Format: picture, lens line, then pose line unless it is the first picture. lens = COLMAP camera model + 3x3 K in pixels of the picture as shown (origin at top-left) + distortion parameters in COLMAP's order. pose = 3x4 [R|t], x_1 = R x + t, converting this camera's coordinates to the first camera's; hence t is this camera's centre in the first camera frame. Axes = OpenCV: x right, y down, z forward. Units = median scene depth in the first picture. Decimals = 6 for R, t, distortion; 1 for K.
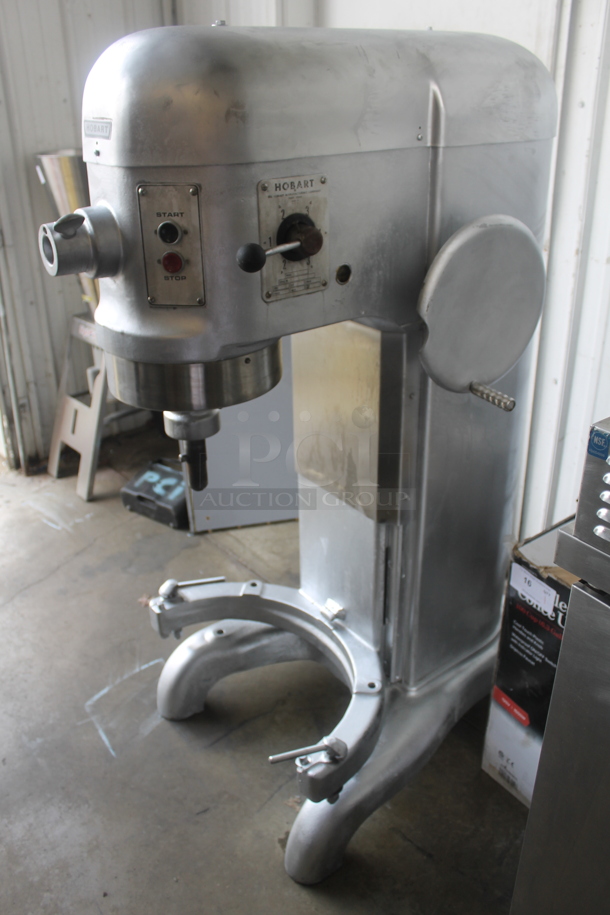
lens RADIAL K [[772.1, 0, 309.5], [0, 772.1, 453.0], [0, 0, 1]] dist [-0.154909, 0.125689]
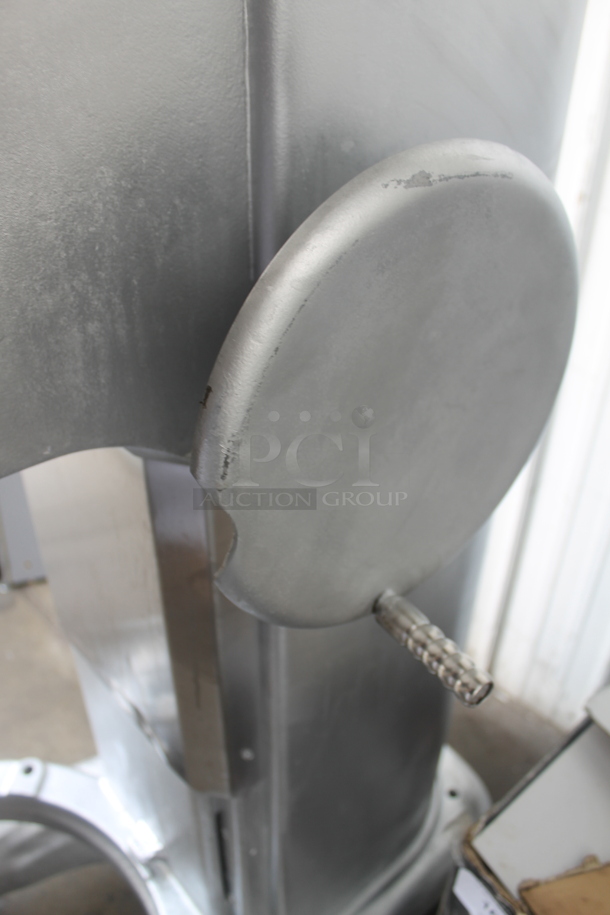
lens RADIAL K [[755.4, 0, 305.0], [0, 755.4, 457.5], [0, 0, 1]] dist [-0.109080, 0.001264]
pose [[0.996886, -0.011837, 0.077962, 0.153507], [0.001652, 0.991588, 0.129427, -0.218834], [-0.078838, -0.128896, 0.988519, 0.669293]]
